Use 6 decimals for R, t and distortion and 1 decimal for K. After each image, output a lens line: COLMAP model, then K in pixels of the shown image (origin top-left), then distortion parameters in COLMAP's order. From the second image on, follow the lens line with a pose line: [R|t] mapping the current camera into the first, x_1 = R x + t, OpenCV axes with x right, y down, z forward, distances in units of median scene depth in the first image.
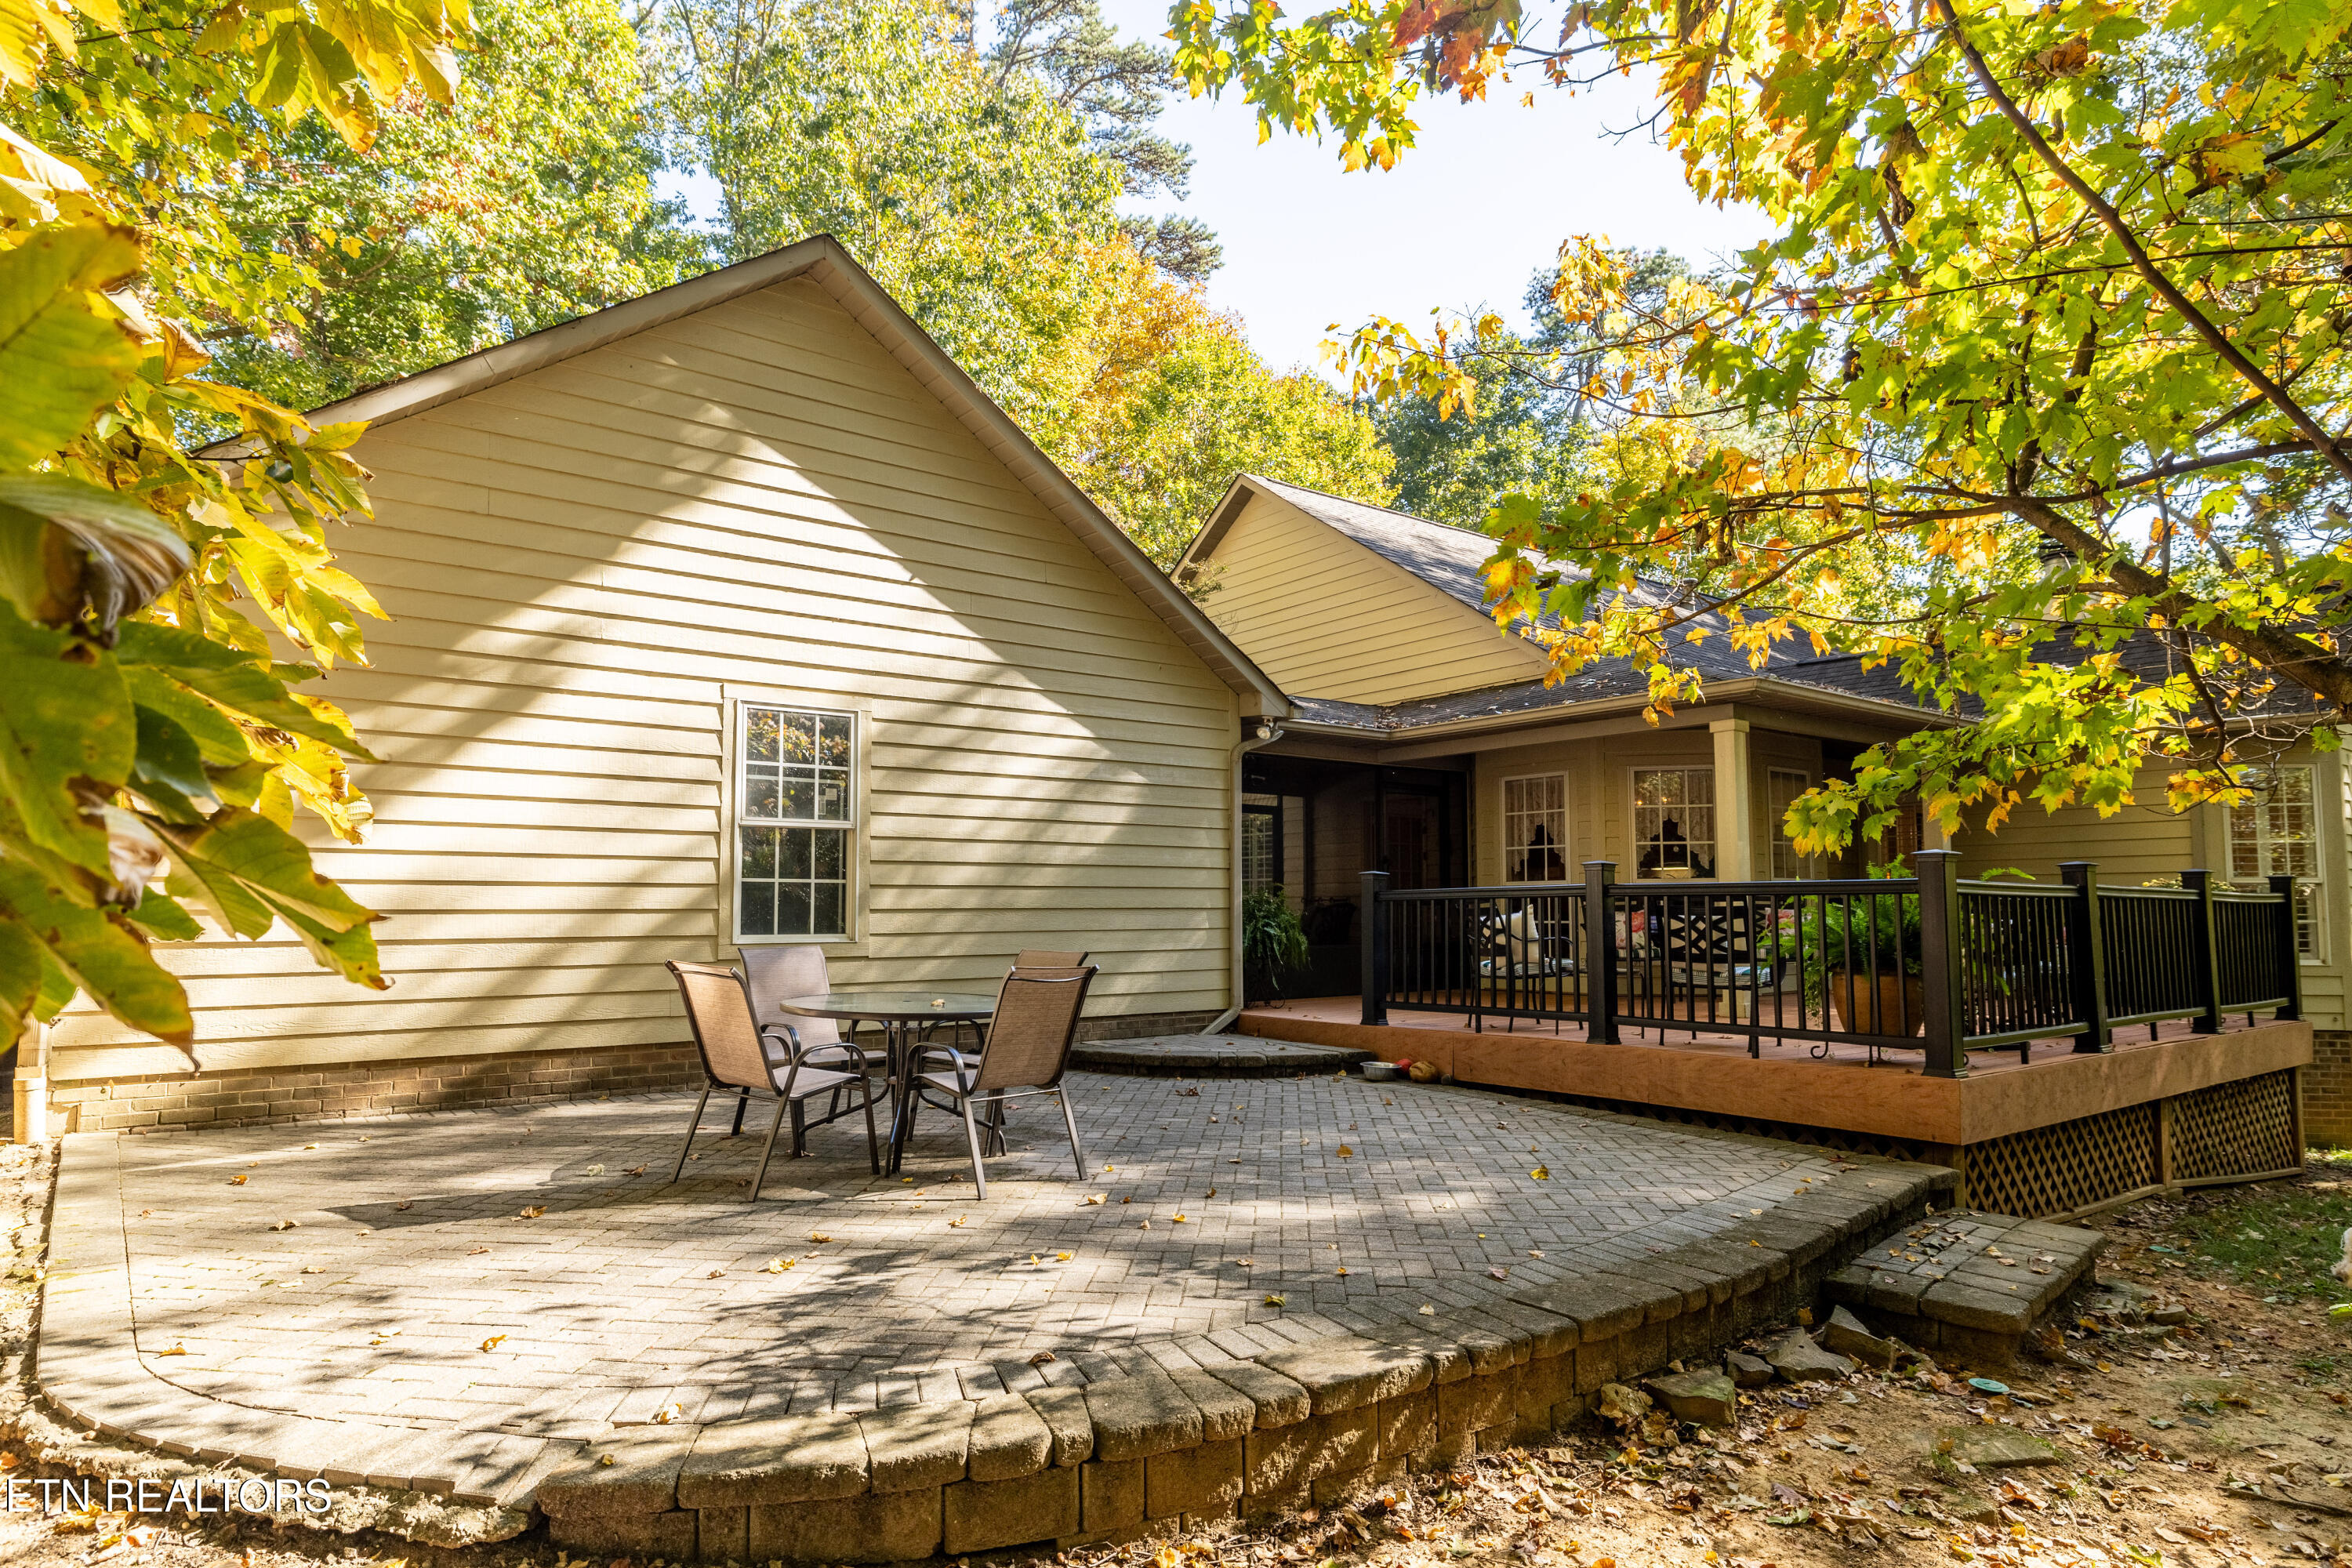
lens RADIAL K [[1252.6, 0, 1178.1], [0, 1252.6, 763.4], [0, 0, 1]] dist [-0.001997, 0.000536]
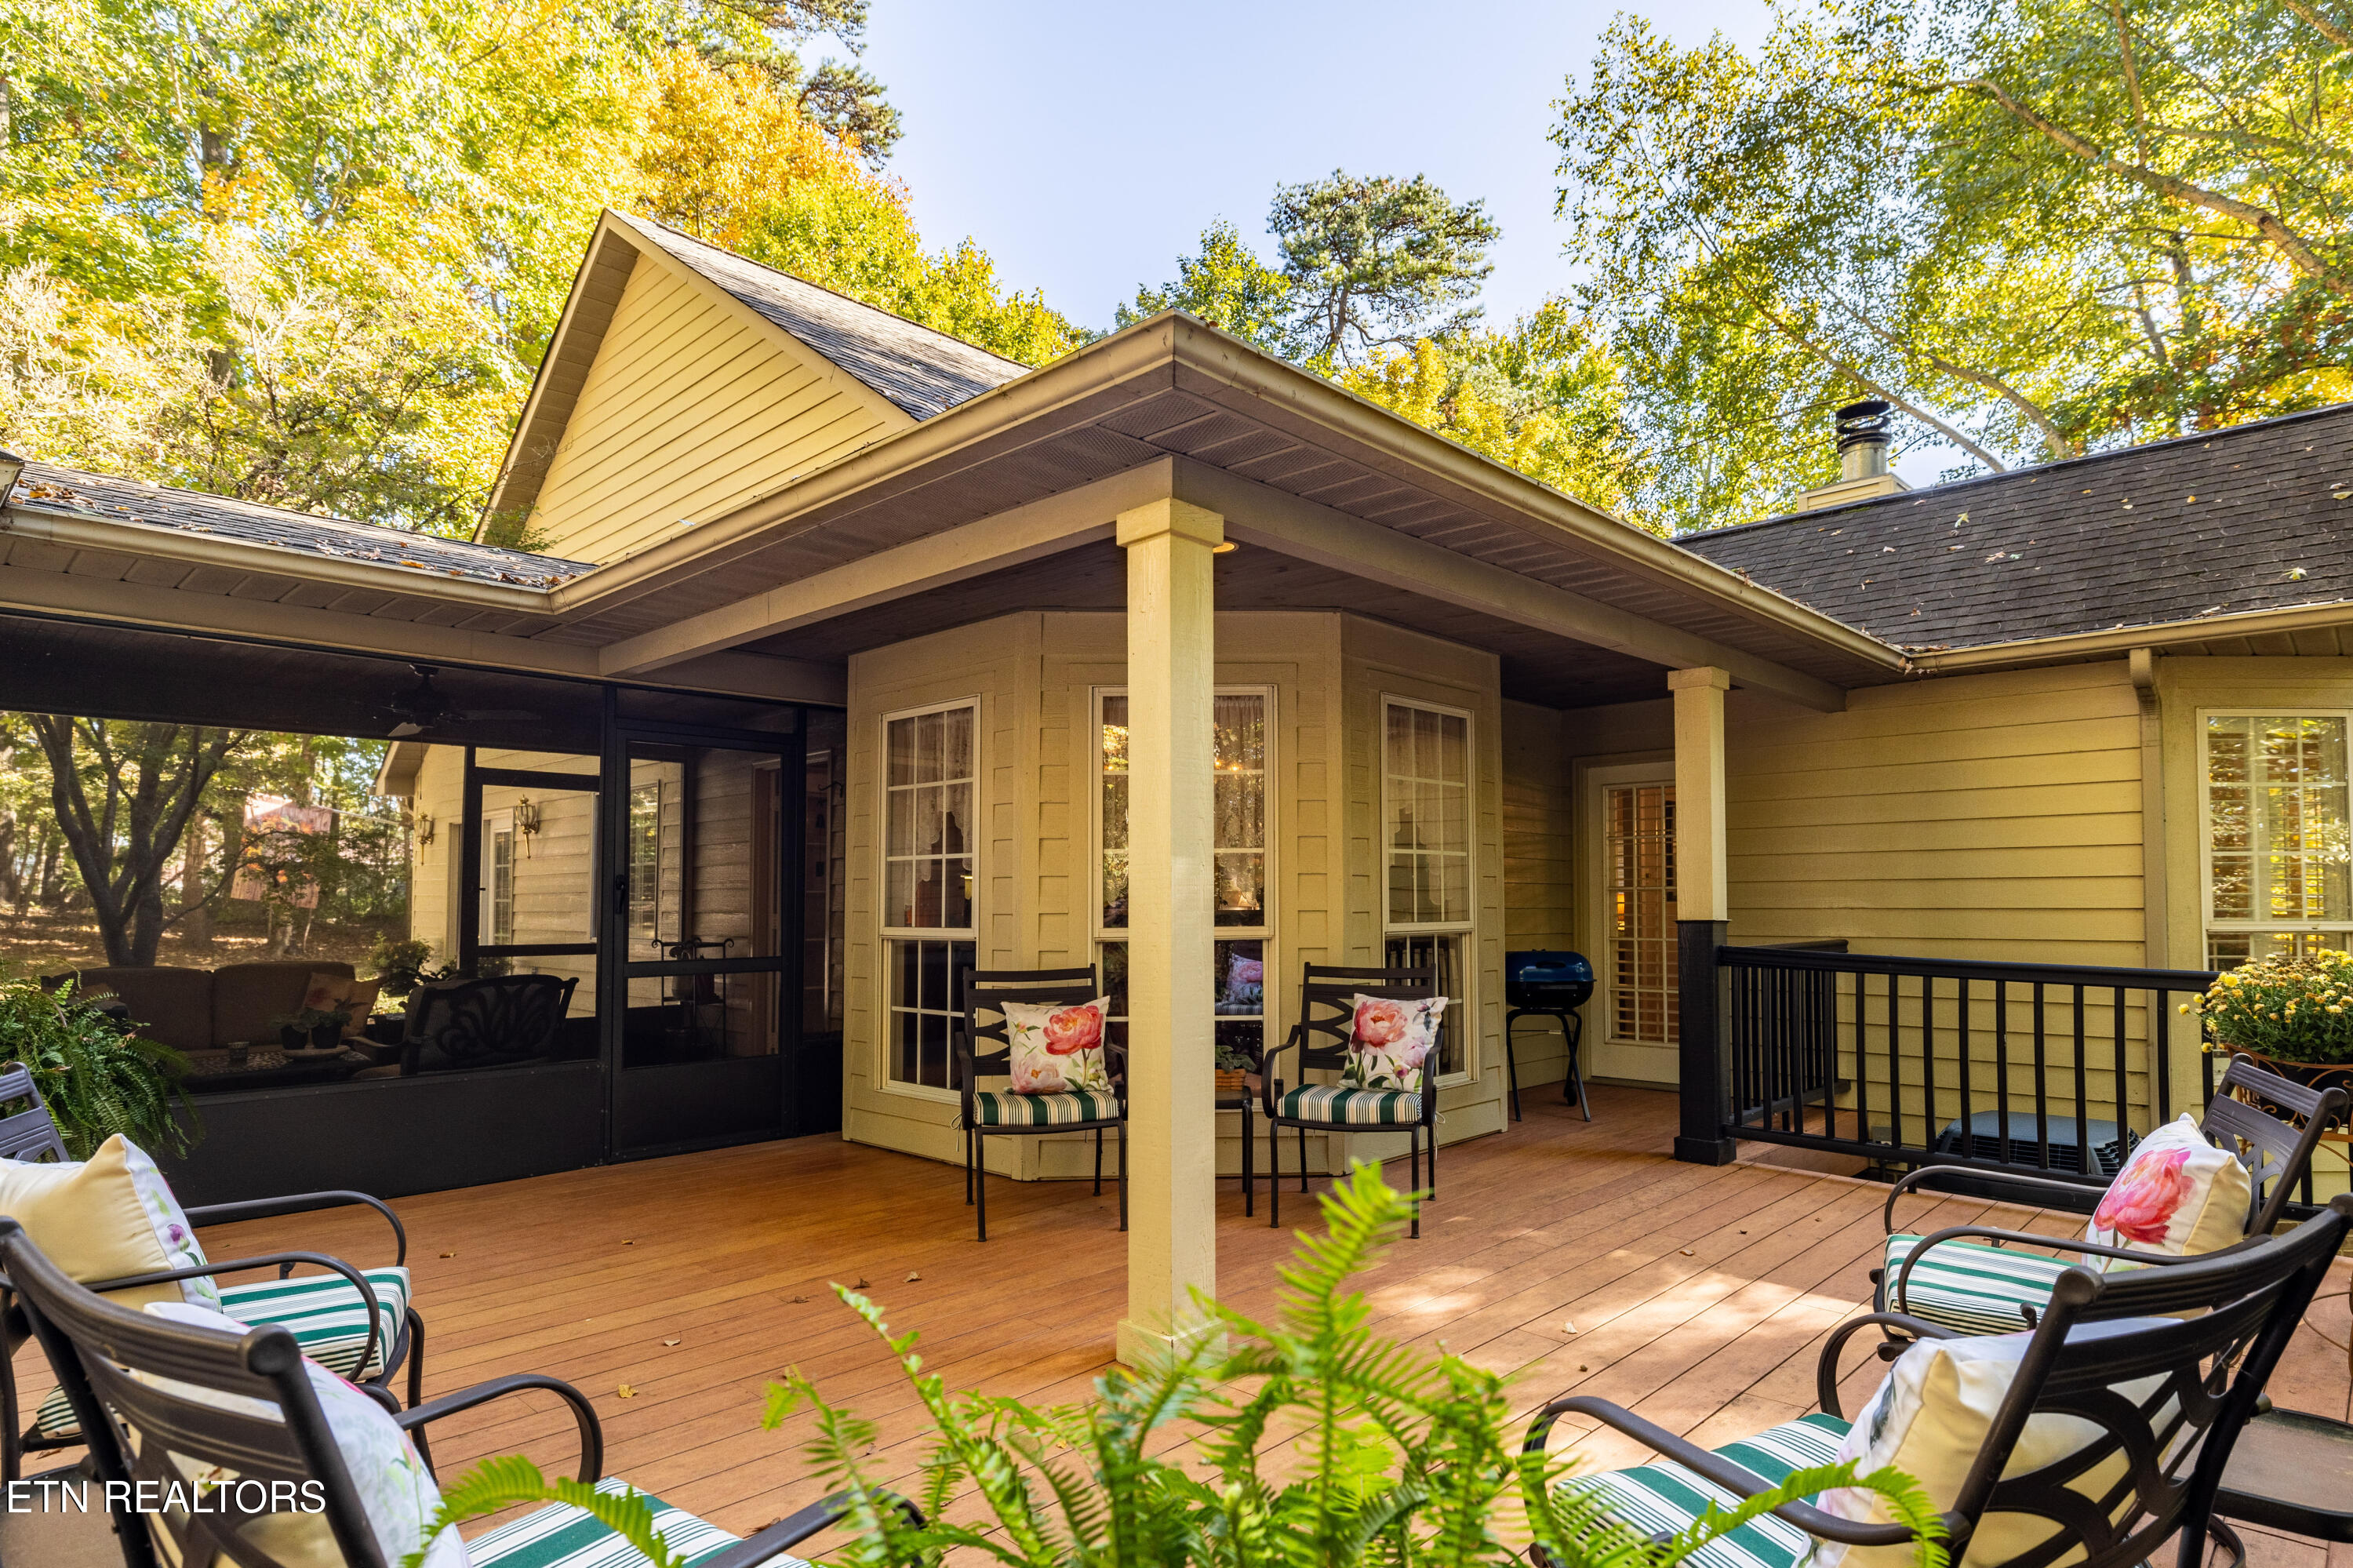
lens RADIAL K [[1258.5, 0, 1176.5], [0, 1258.5, 784.0], [0, 0, 1]] dist [0.001131, 0.000082]
pose [[0.987307, 0.013058, 0.158288, 0.130262], [-0.016306, 0.999682, 0.019240, 0.011749], [-0.157987, -0.021577, 0.987205, 0.218399]]
